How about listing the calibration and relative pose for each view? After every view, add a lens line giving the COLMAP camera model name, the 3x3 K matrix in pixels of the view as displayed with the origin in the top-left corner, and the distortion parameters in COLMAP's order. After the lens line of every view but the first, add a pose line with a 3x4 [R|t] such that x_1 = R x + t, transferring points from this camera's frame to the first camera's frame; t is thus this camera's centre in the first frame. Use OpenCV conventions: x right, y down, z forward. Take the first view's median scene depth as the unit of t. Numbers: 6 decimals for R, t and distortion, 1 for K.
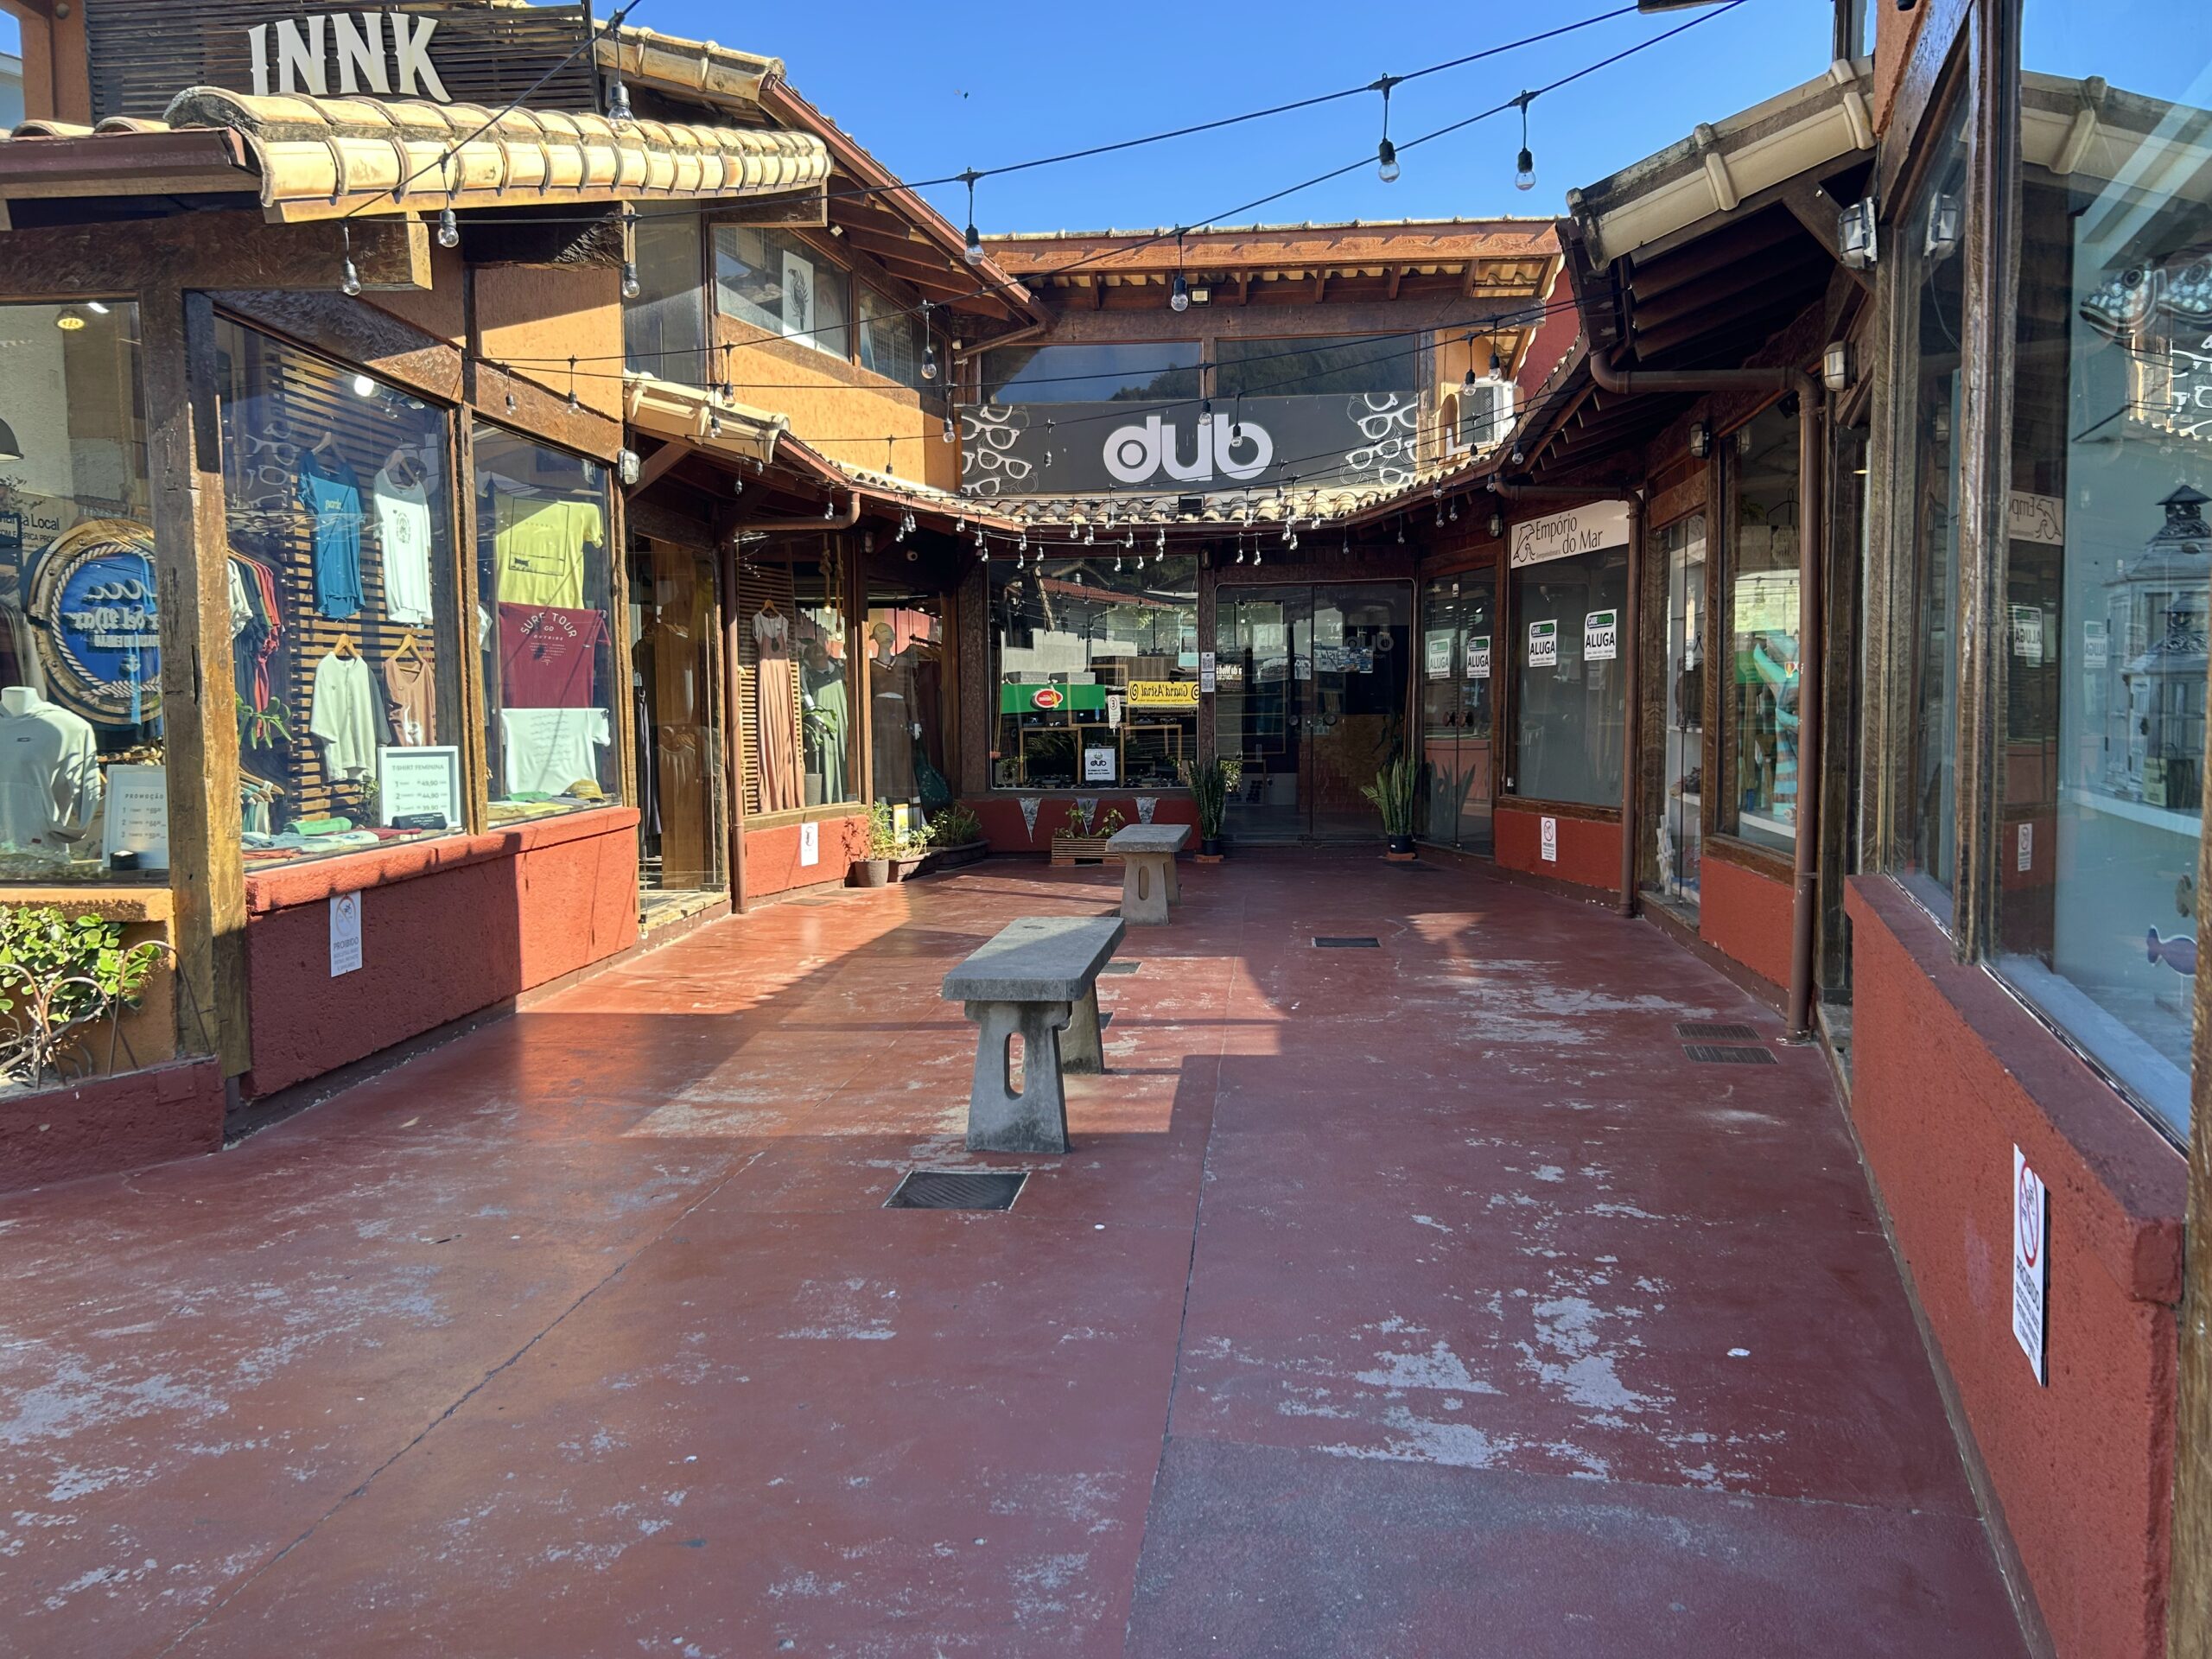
lens RADIAL K [[1690.7, 0, 1105.1], [0, 1690.7, 828.3], [0, 0, 1]] dist [0.025194, -0.006768]
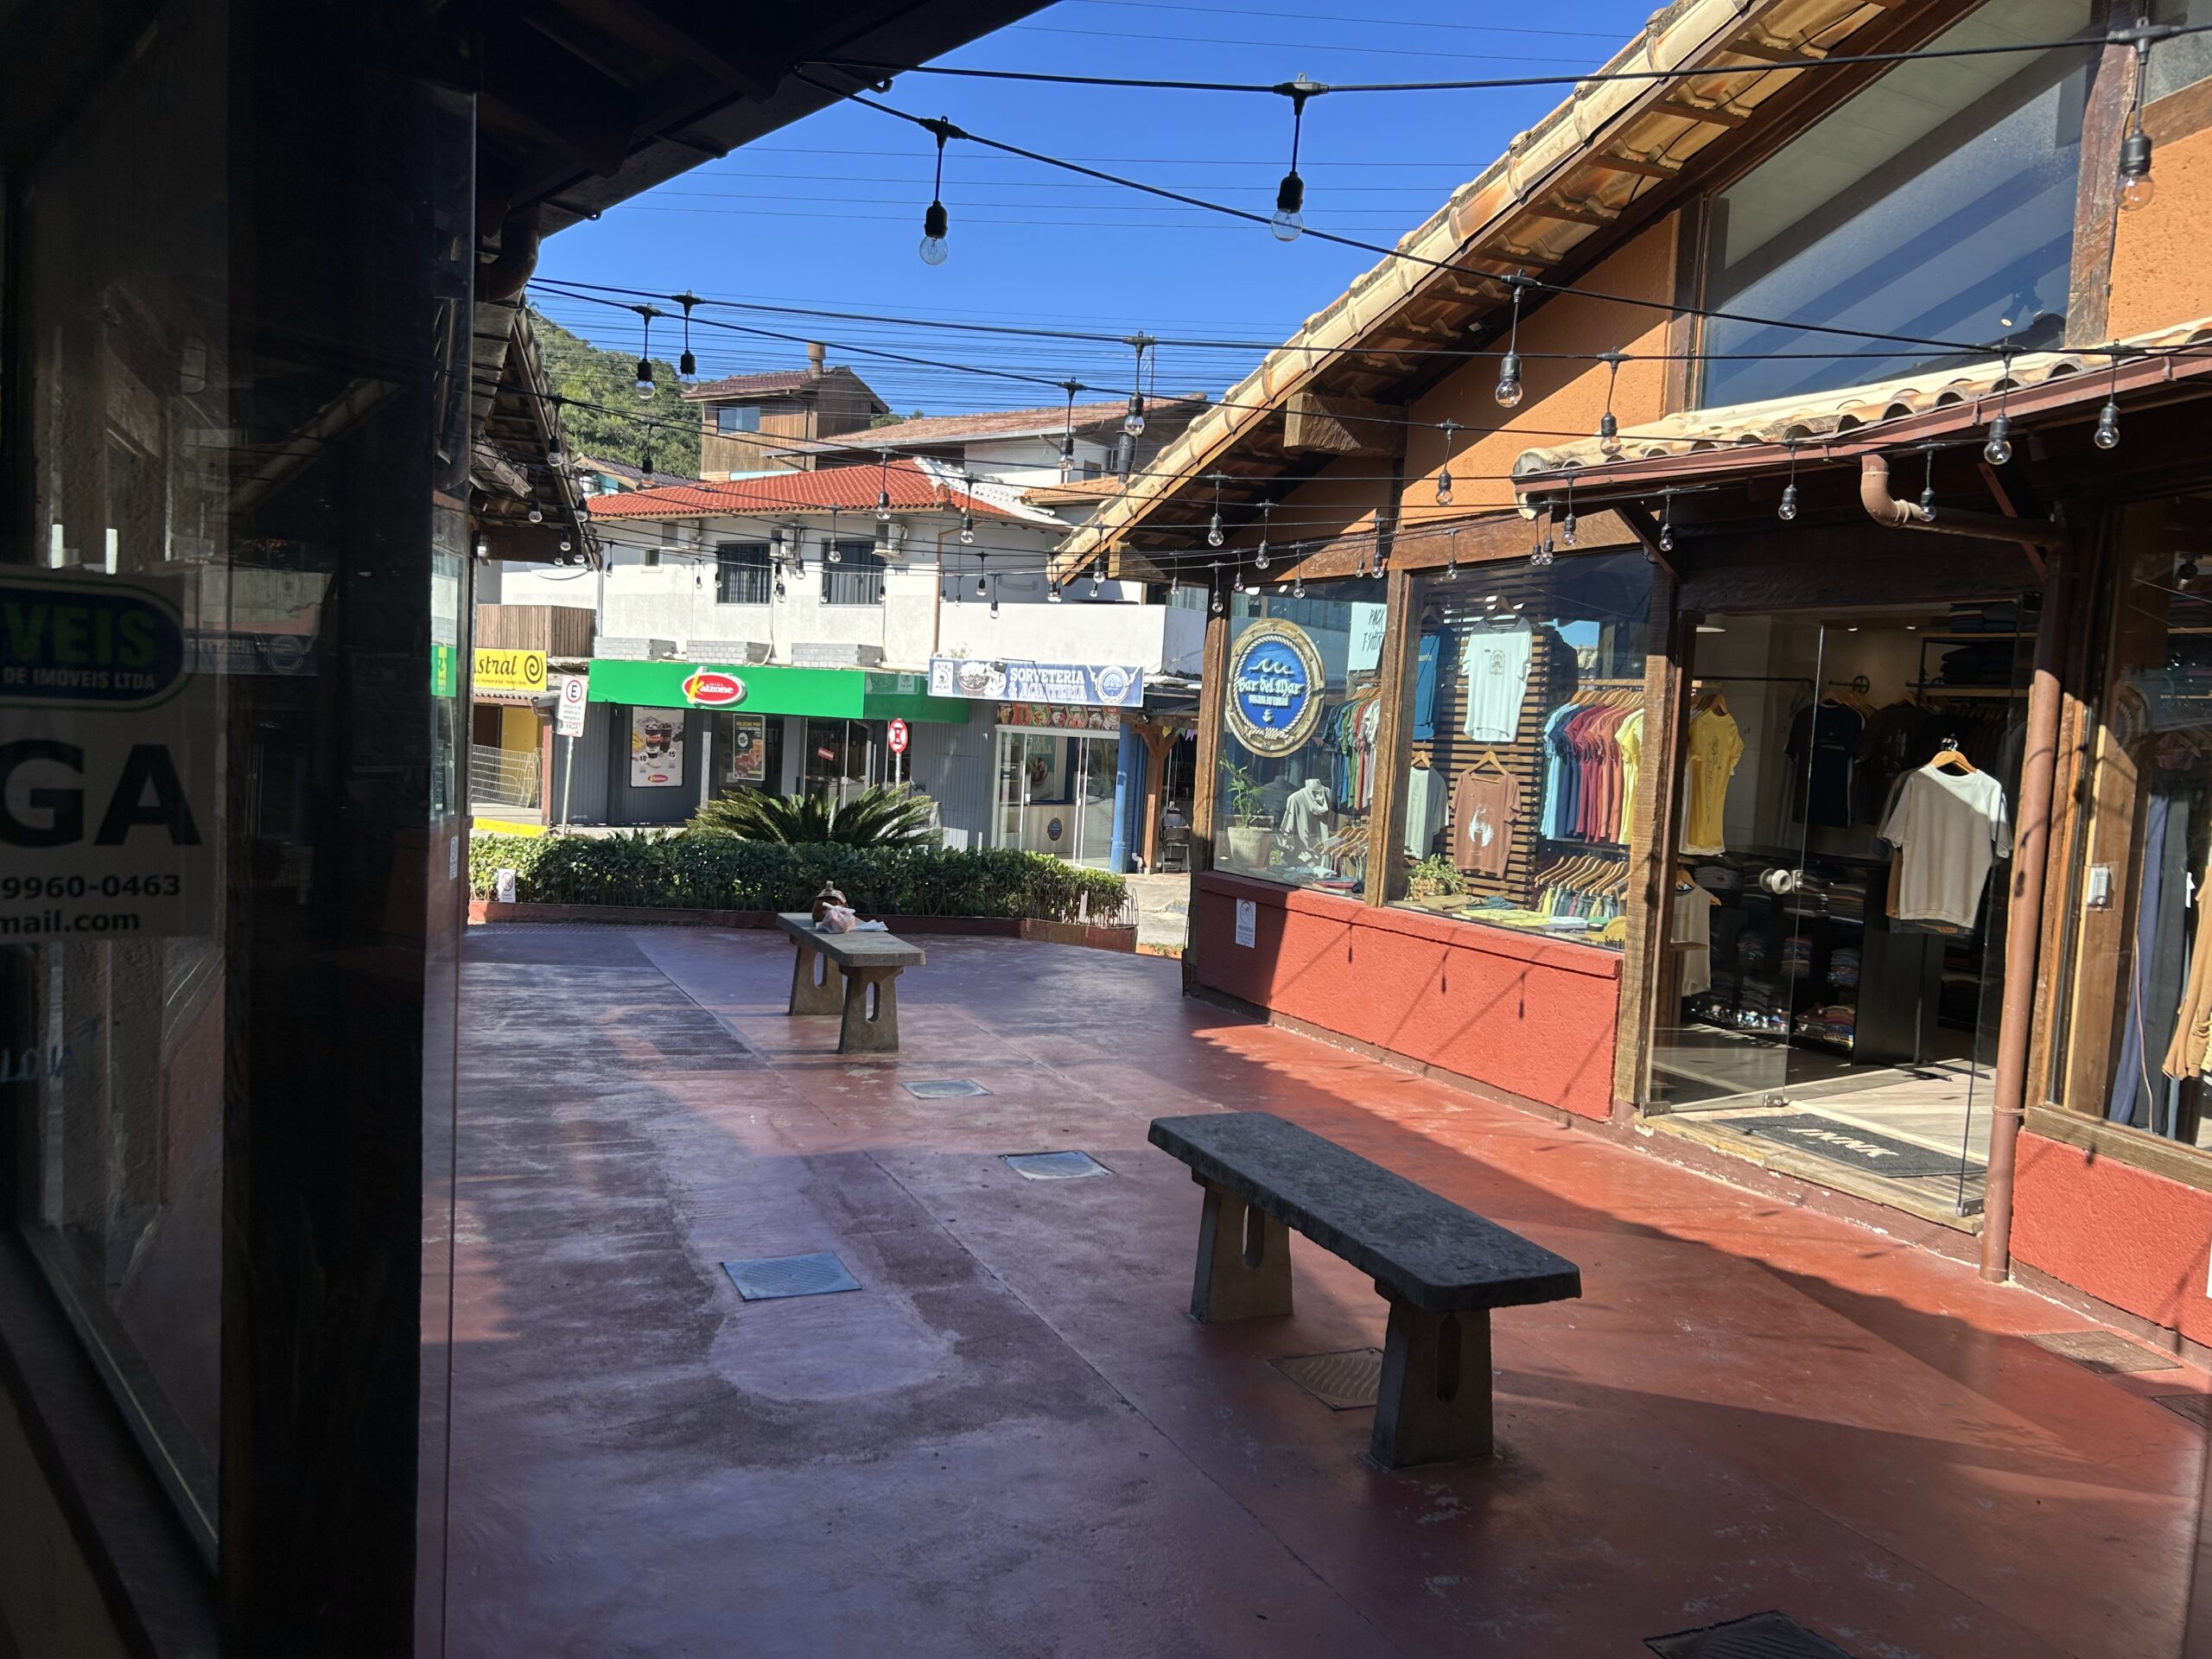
lens RADIAL K [[1673.5, 0, 1091.1], [0, 1673.5, 855.7], [0, 0, 1]] dist [0.166351, -0.405640]
pose [[-0.870395, 0.008180, -0.492286, 0.318842], [-0.076052, 0.985628, 0.150843, -0.152029], [0.486445, 0.168732, -0.857264, 1.443158]]
